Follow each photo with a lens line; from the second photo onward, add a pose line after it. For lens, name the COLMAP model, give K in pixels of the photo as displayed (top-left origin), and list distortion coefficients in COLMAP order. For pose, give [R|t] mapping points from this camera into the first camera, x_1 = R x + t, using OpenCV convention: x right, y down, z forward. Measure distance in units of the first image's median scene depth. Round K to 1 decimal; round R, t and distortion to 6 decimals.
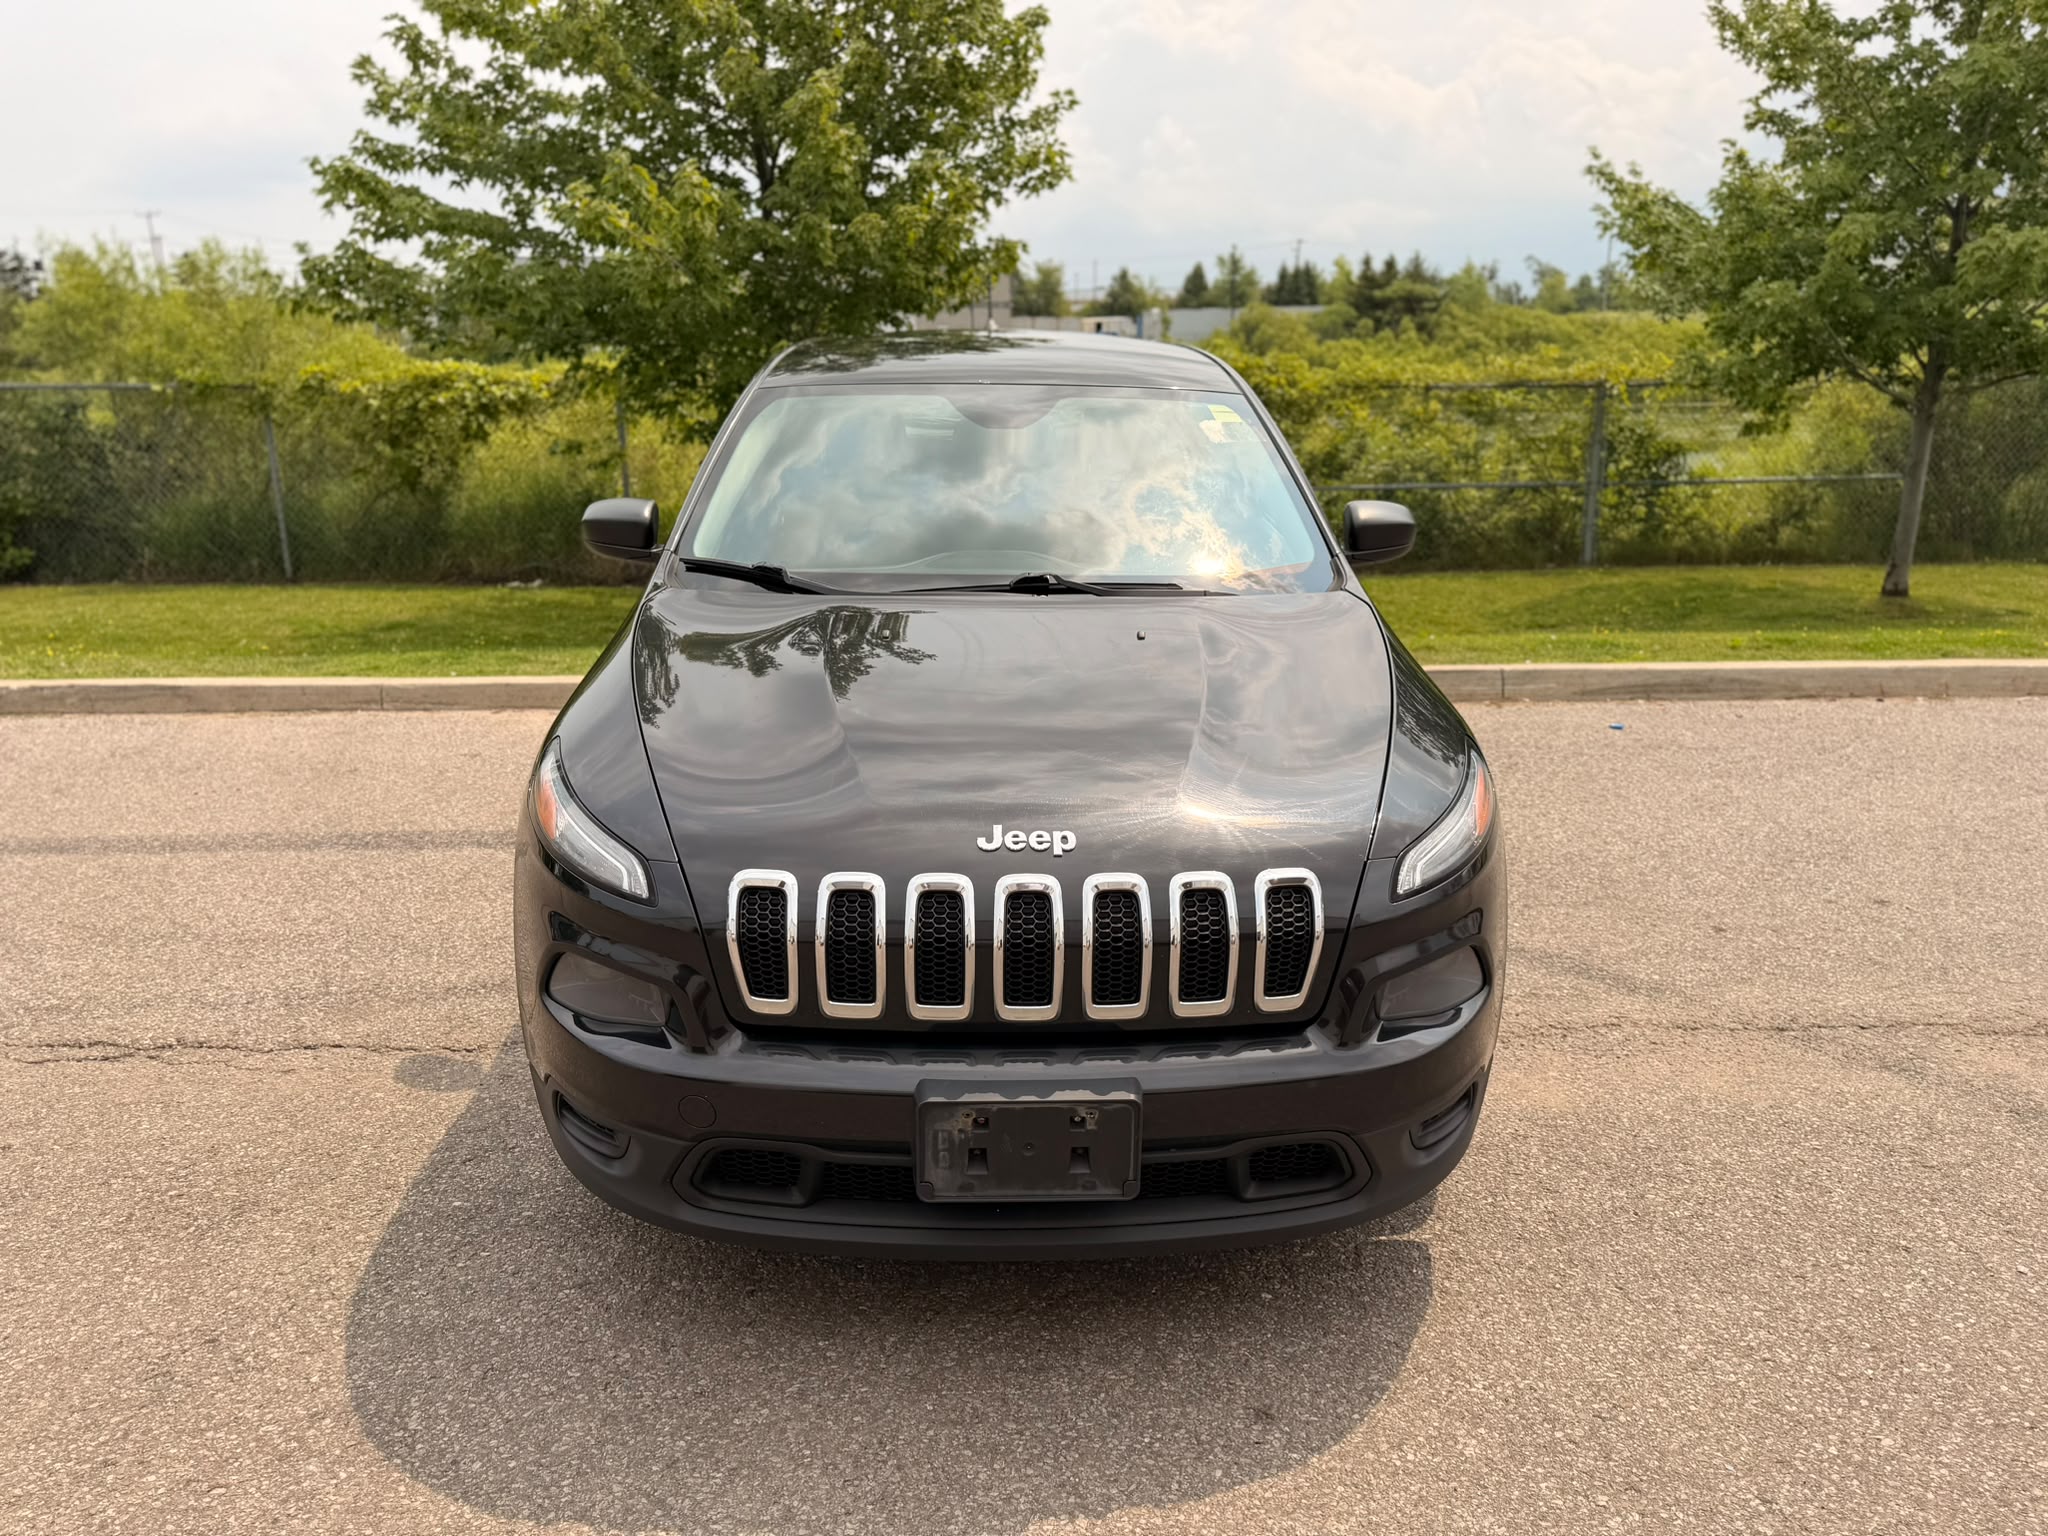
lens RADIAL K [[1495.2, 0, 1024.8], [0, 1495.2, 762.8], [0, 0, 1]] dist [0.007876, -0.004682]
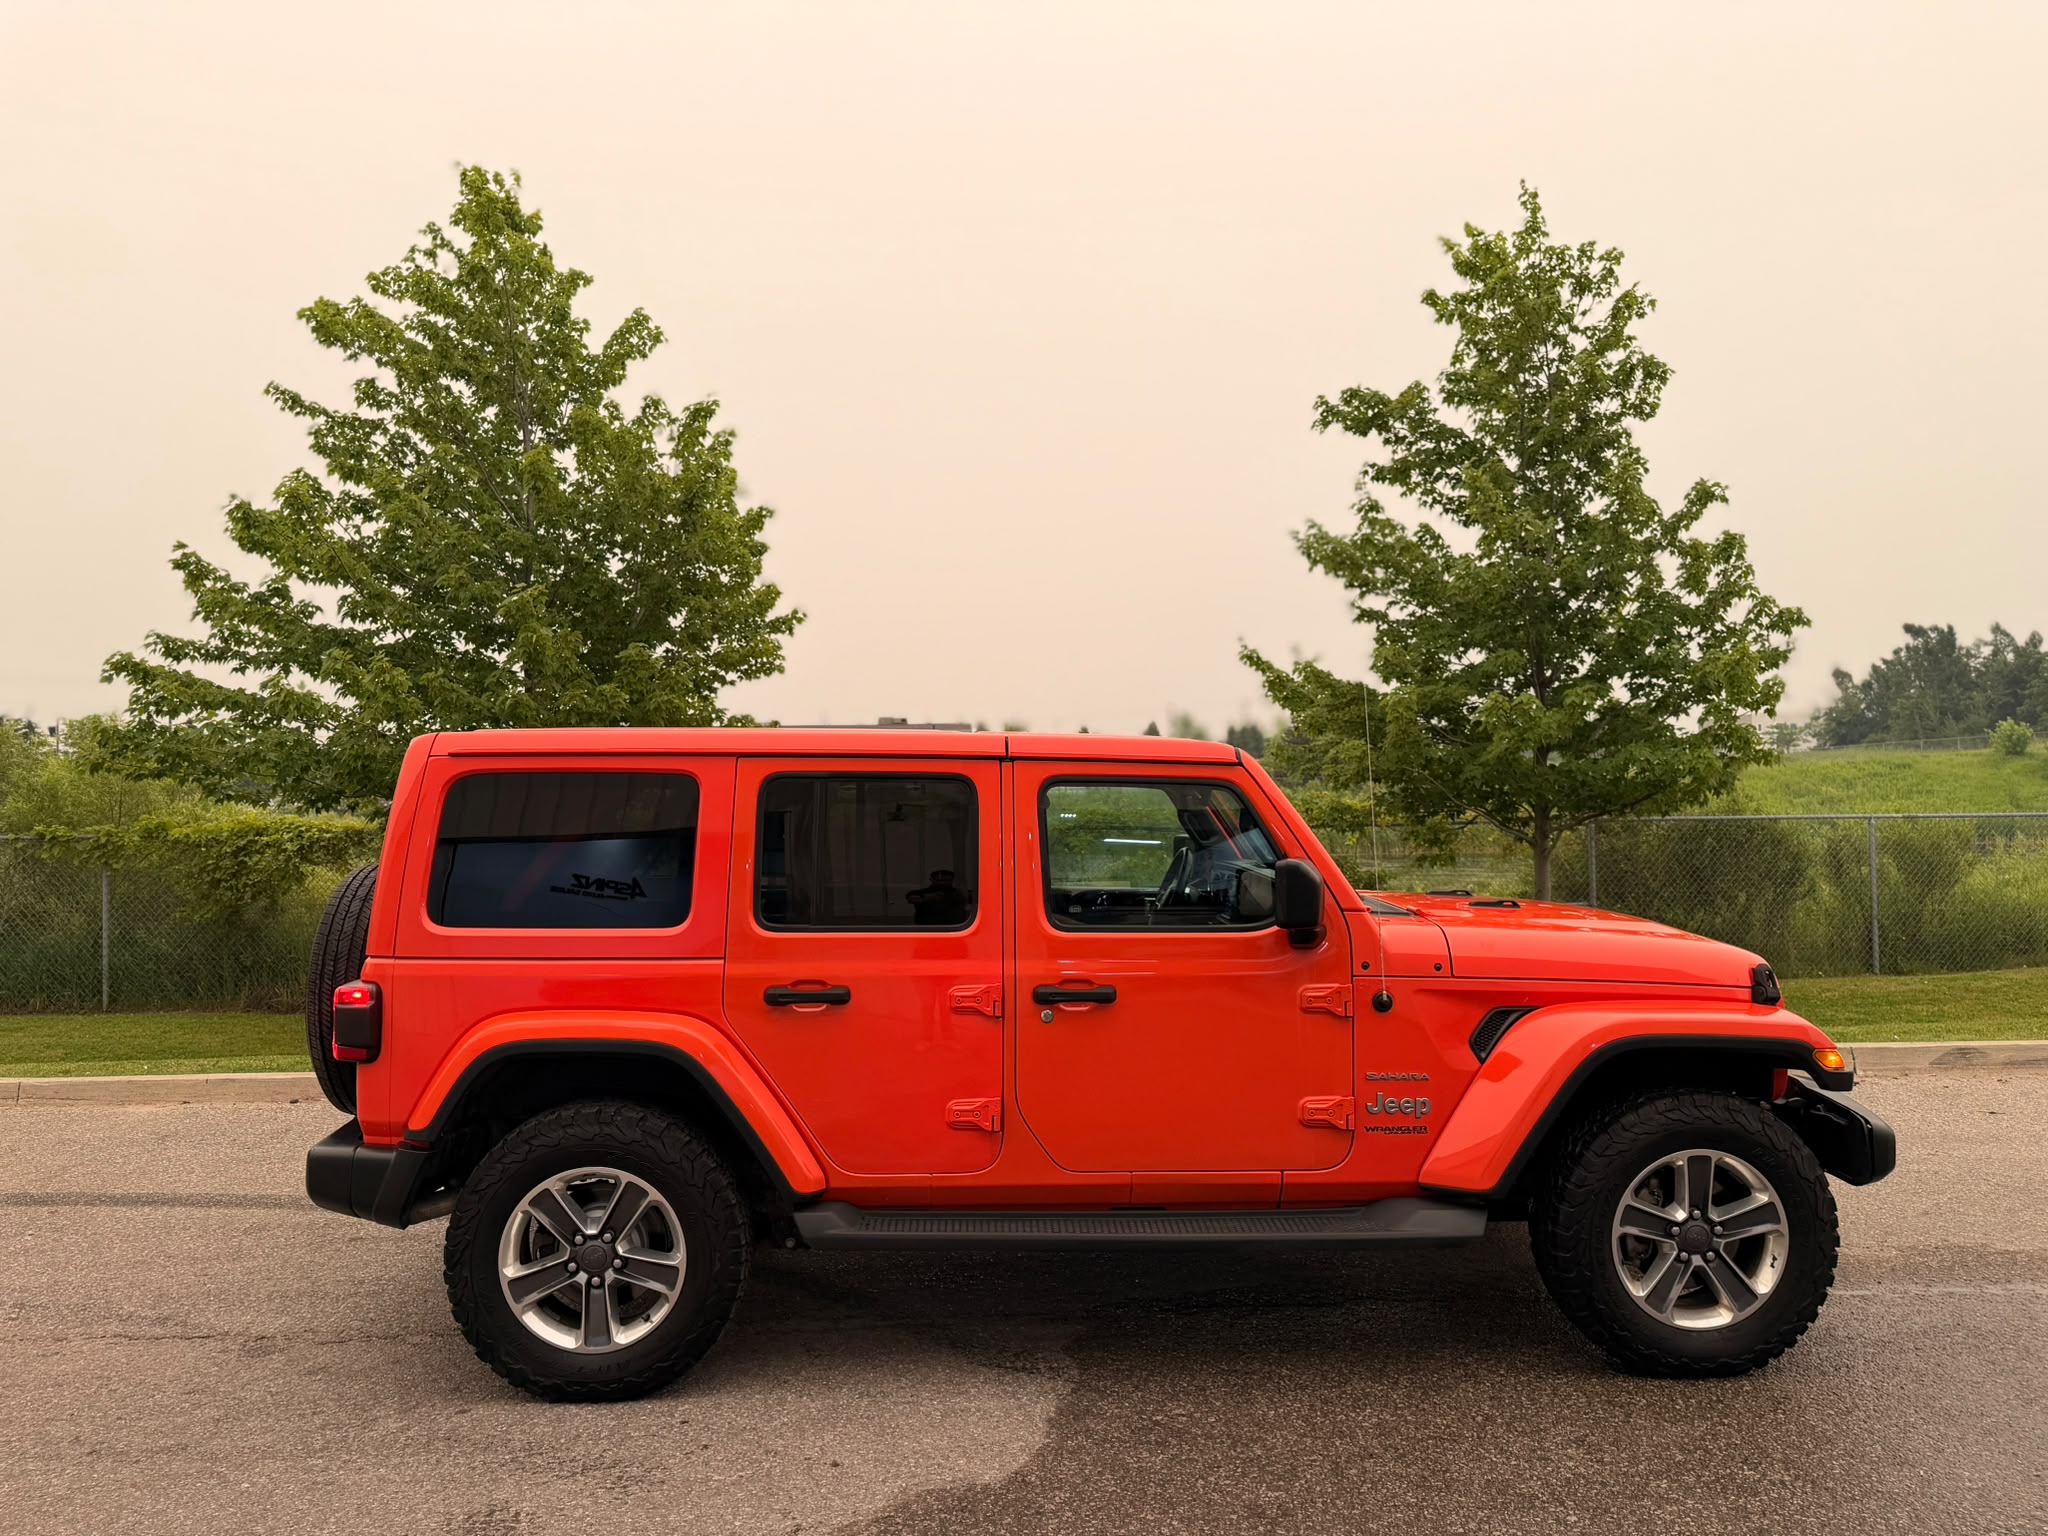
lens RADIAL K [[1495.2, 0, 1024.8], [0, 1495.2, 762.8], [0, 0, 1]] dist [0.007876, -0.004682]
pose [[0.999924, -0.005710, 0.010917, 0.444259], [0.008638, 0.956733, -0.290839, 0.075780], [-0.008784, 0.290911, 0.956710, -0.250207]]
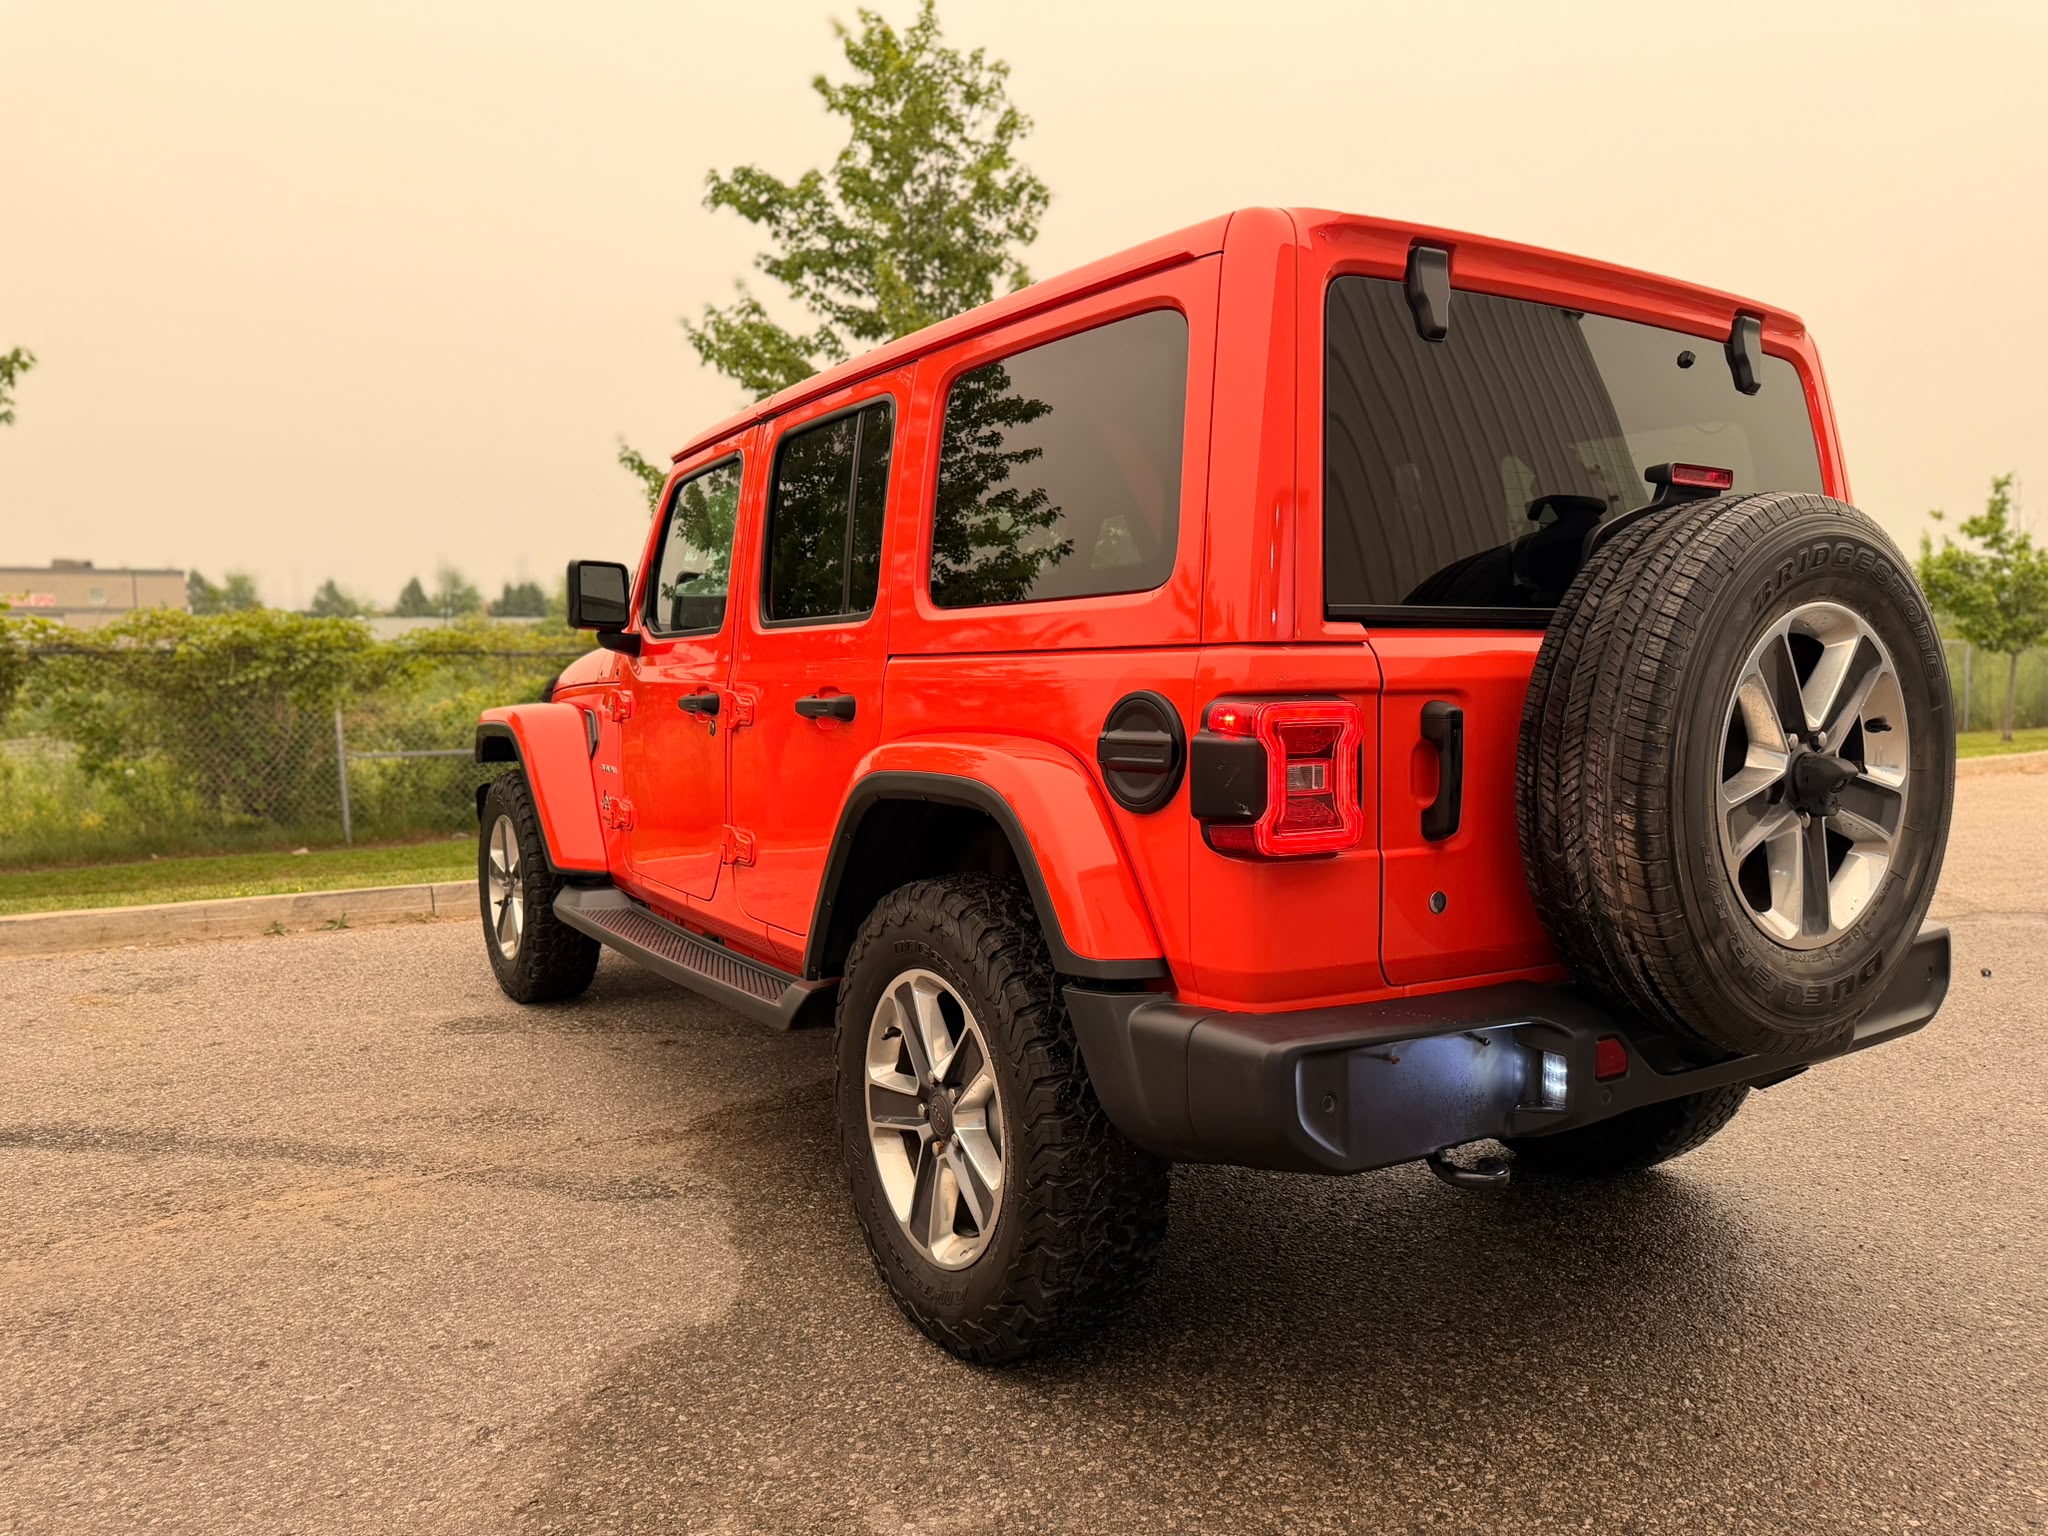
lens RADIAL K [[1477.2, 0, 1027.5], [0, 1477.2, 772.7], [0, 0, 1]] dist [0.009926, -0.000716]
pose [[0.881095, -0.039543, 0.471283, 0.285069], [0.131617, 0.977634, -0.164038, 0.104480], [-0.454256, 0.206562, 0.866593, -0.026826]]
